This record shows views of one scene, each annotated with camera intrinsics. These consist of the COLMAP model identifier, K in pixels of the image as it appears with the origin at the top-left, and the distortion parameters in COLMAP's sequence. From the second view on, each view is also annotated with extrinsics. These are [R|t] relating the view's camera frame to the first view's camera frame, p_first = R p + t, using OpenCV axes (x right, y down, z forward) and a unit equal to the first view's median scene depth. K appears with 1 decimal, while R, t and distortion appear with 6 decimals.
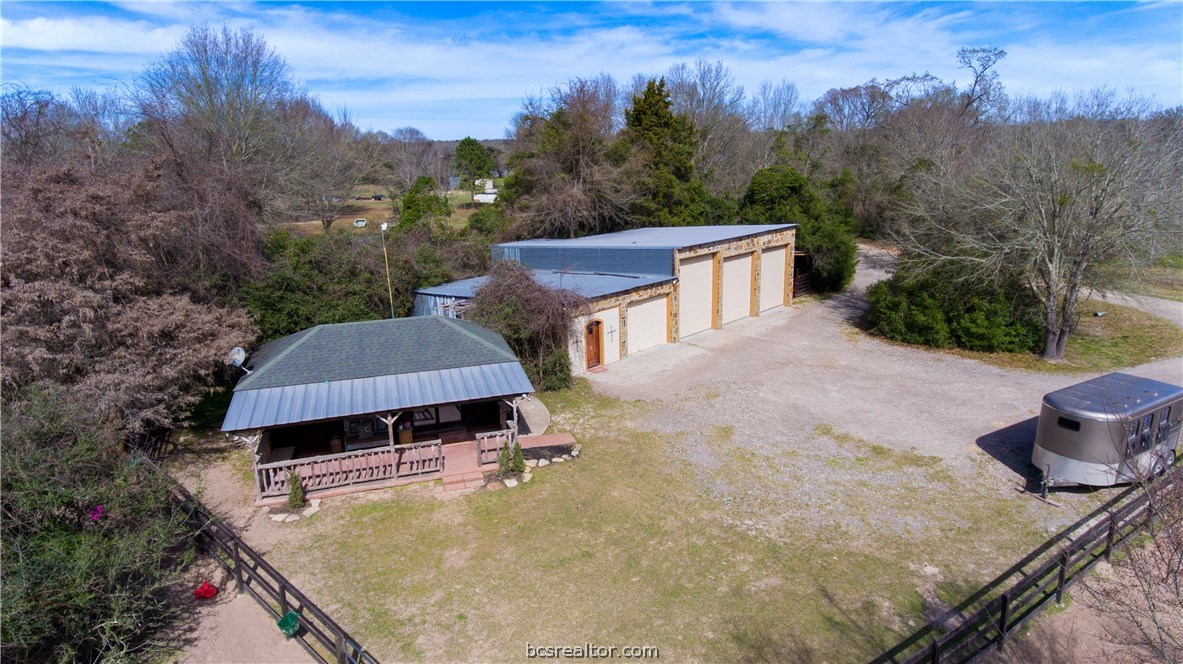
lens RADIAL K [[694.8, 0, 592.3], [0, 694.8, 333.9], [0, 0, 1]] dist [0.000862, 0.000022]
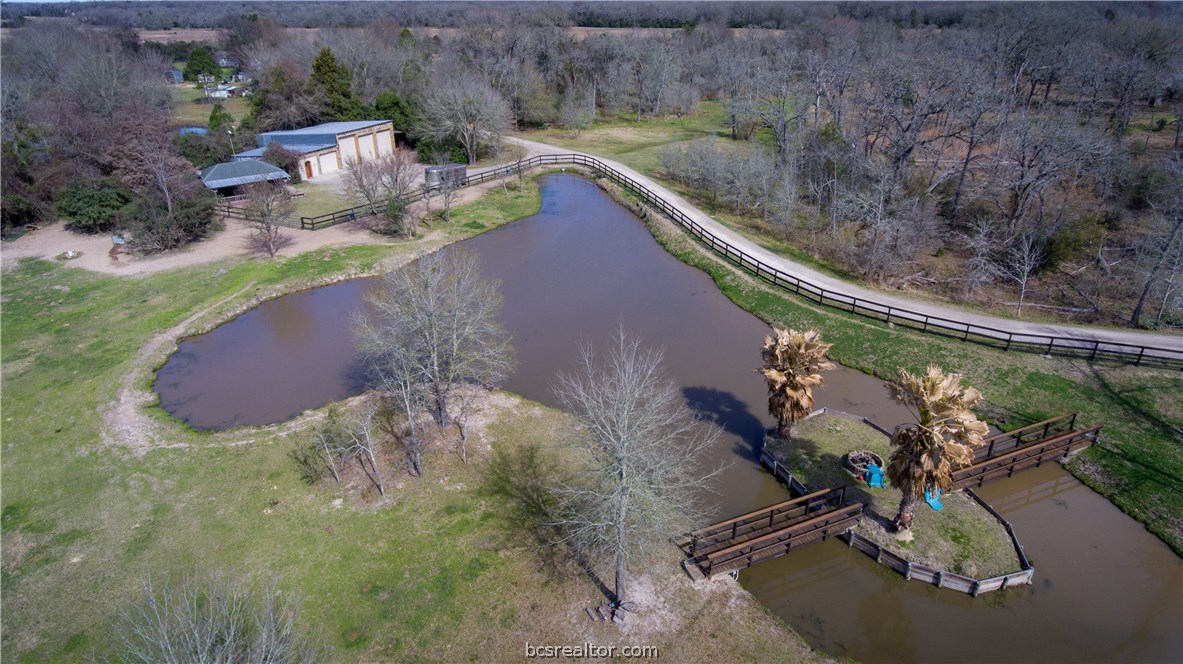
lens RADIAL K [[694.8, 0, 595.4], [0, 694.8, 324.9], [0, 0, 1]] dist [0.000862, 0.000022]
pose [[0.932870, -0.140363, 0.331741, 0.055068], [0.083846, 0.980273, 0.178984, 0.194062], [-0.350320, -0.139153, 0.926236, -1.836250]]
